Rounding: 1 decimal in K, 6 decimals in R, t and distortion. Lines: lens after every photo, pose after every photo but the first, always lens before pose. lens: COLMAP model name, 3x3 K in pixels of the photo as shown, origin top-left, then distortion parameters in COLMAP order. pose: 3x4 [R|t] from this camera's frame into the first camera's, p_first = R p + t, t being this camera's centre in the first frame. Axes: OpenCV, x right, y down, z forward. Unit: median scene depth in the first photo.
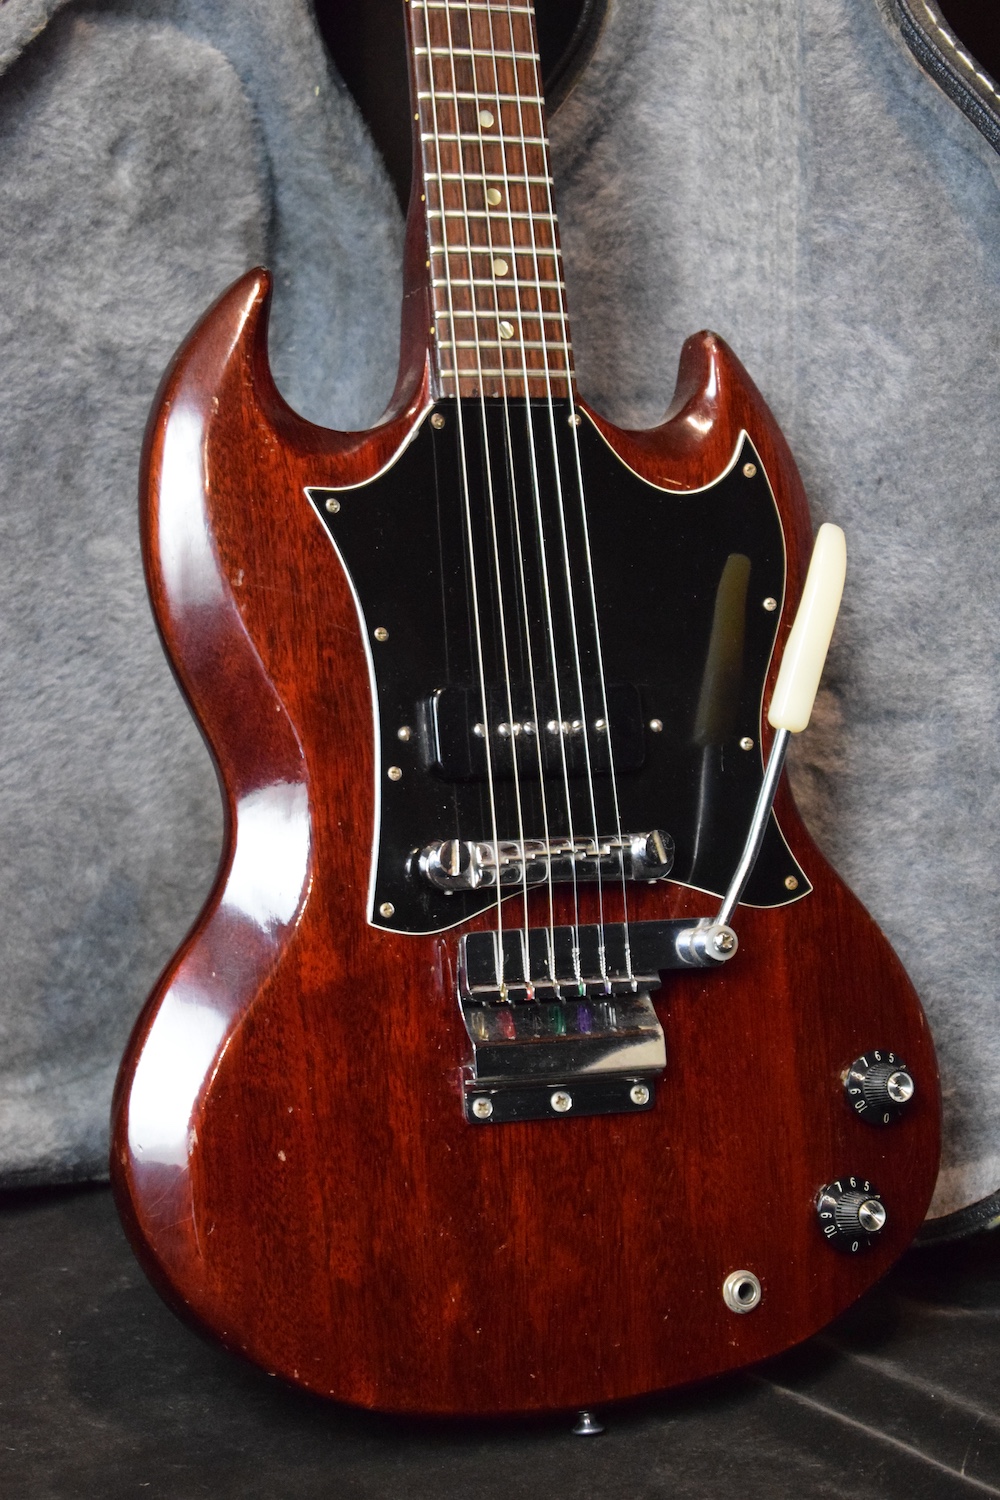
lens RADIAL K [[3389.9, 0, 488.0], [0, 3389.9, 764.9], [0, 0, 1]] dist [0.068756, 0.000000]
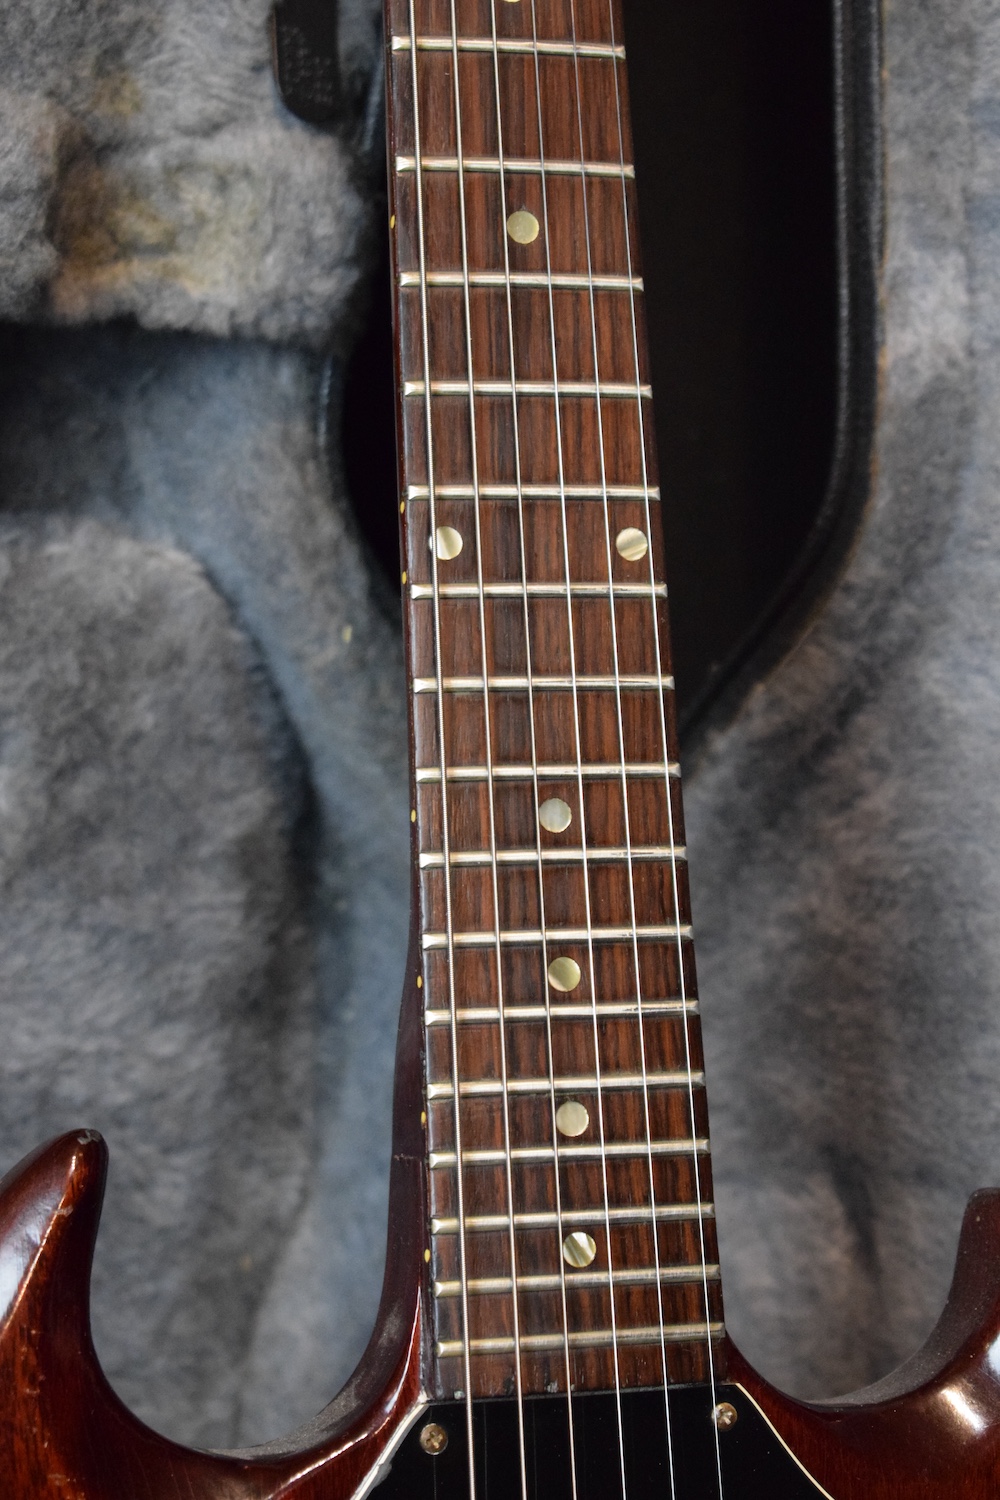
lens RADIAL K [[3389.9, 0, 503.6], [0, 3389.9, 764.9], [0, 0, 1]] dist [0.068756, 0.000000]
pose [[0.988582, 0.021577, -0.149132, 0.061356], [-0.022920, 0.999711, -0.007290, -0.179038], [0.148932, 0.010625, 0.988790, 0.464784]]
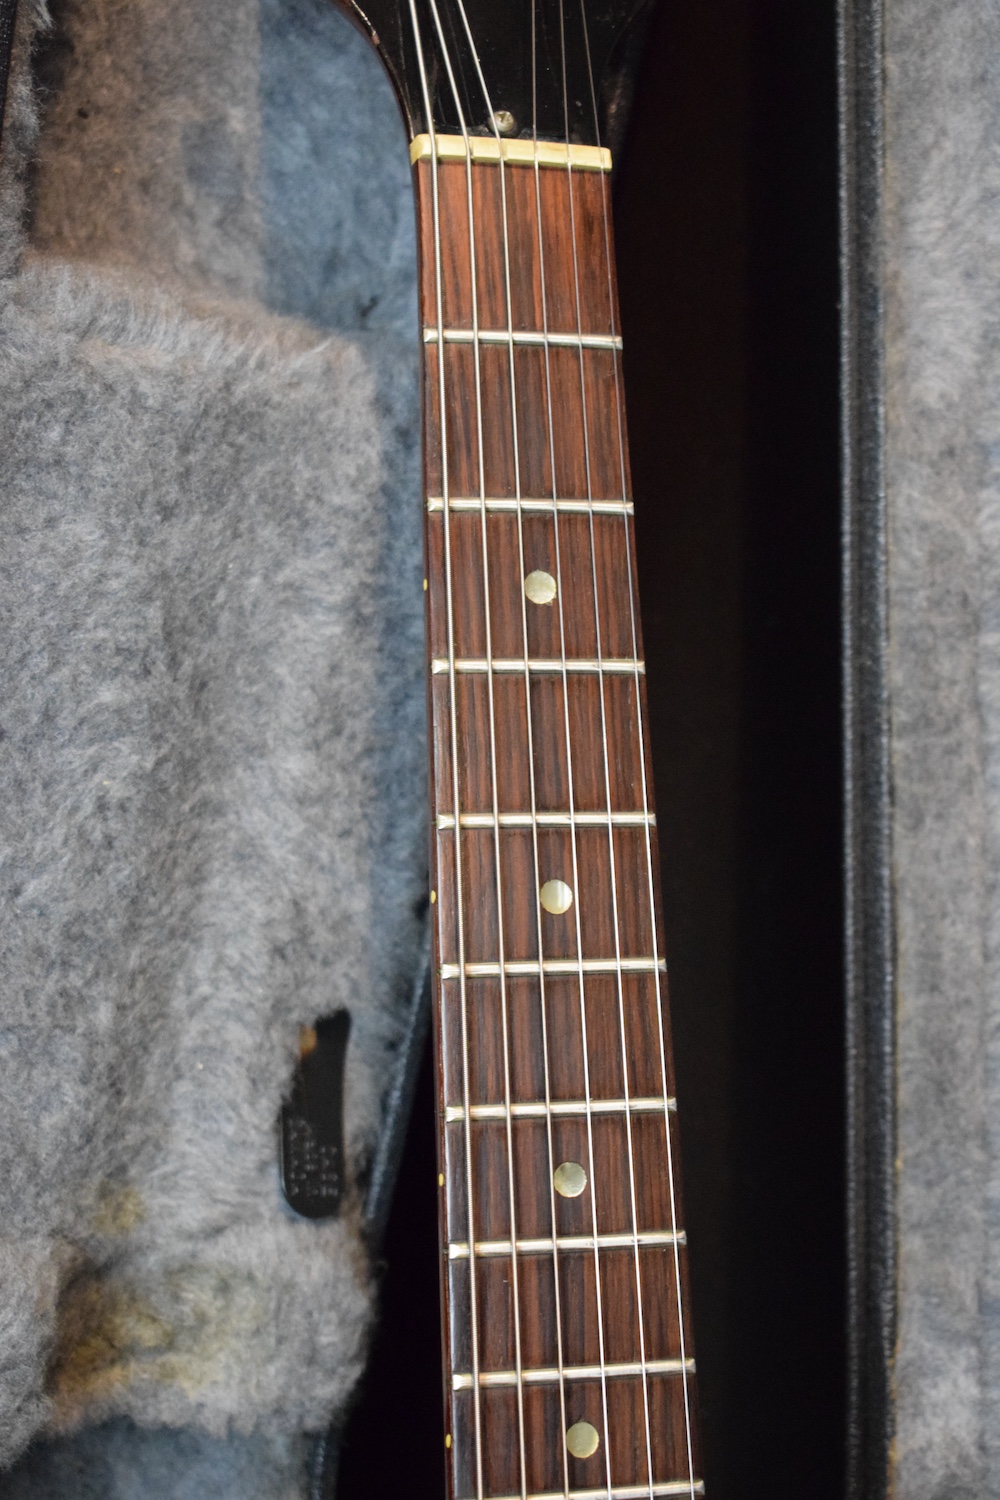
lens RADIAL K [[2970.9, 0, 512.6], [0, 2970.9, 748.8], [0, 0, 1]] dist [0.020846, 0.000000]
pose [[0.993877, 0.034434, -0.104989, 0.023430], [-0.041991, 0.996618, -0.070635, -0.329095], [0.102202, 0.074611, 0.991962, 0.535576]]
